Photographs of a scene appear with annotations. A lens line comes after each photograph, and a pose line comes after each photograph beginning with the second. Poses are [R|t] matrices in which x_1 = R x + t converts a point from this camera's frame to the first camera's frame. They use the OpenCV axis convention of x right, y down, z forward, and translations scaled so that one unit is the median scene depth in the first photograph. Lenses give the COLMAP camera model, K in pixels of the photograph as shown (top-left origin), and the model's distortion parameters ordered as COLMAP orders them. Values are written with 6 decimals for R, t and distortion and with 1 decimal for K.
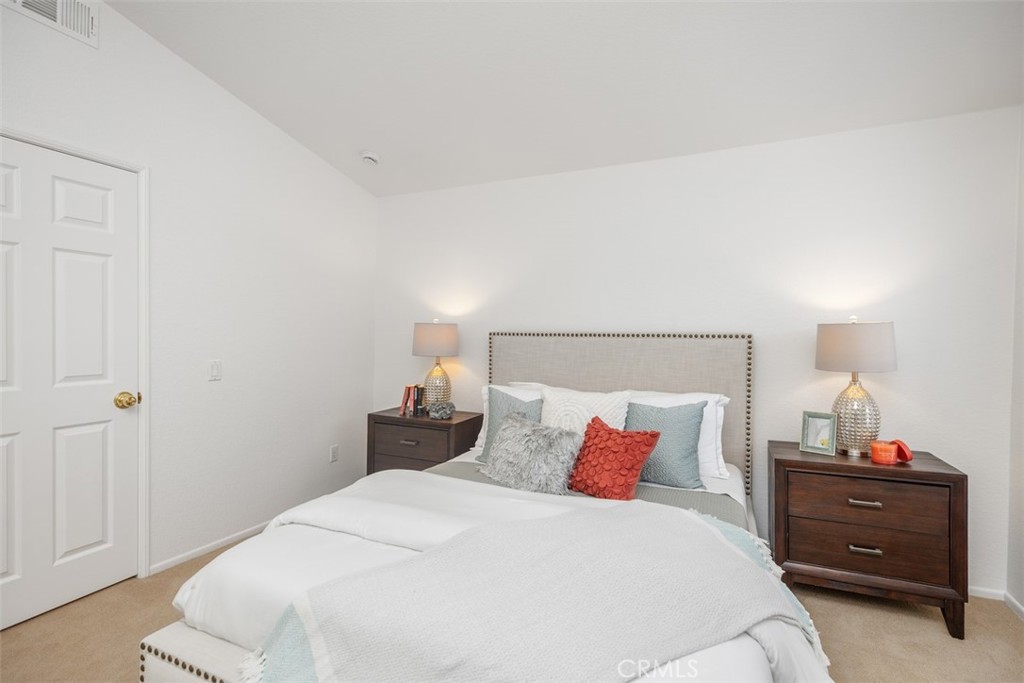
lens RADIAL K [[490.3, 0, 509.8], [0, 490.3, 306.0], [0, 0, 1]] dist [-0.027424, -0.000689]
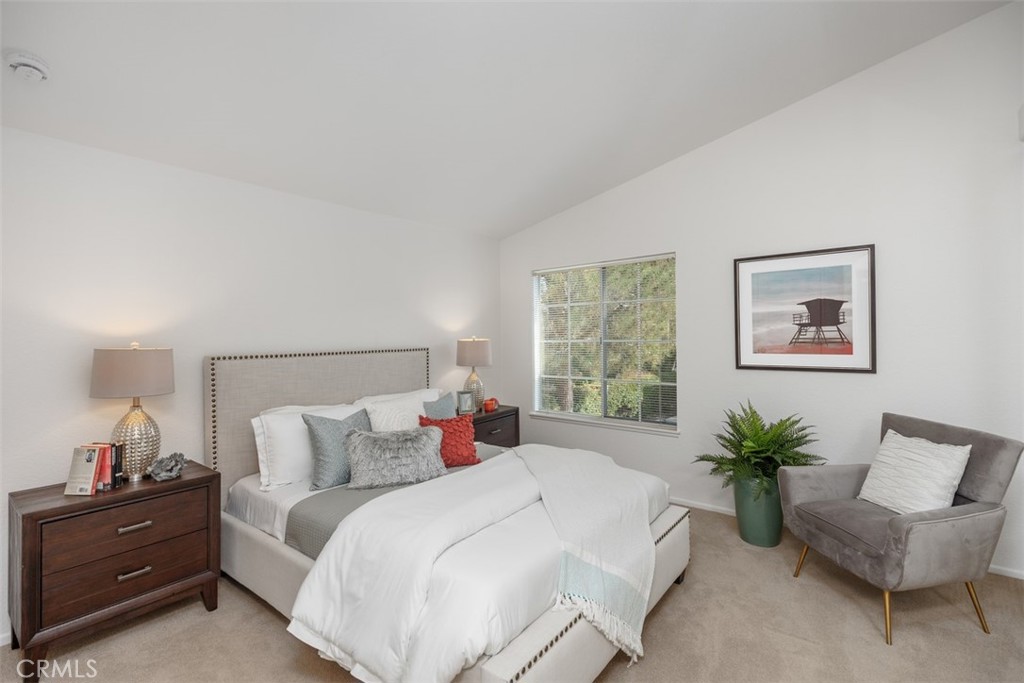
lens RADIAL K [[457.4, 0, 512.5], [0, 457.4, 336.2], [0, 0, 1]] dist [0.003066, 0.000106]
pose [[0.207628, 0.001226, 0.978207, -0.671746], [-0.007813, 0.999969, 0.000404, 0.015140], [-0.978177, -0.007726, 0.207631, 0.347592]]
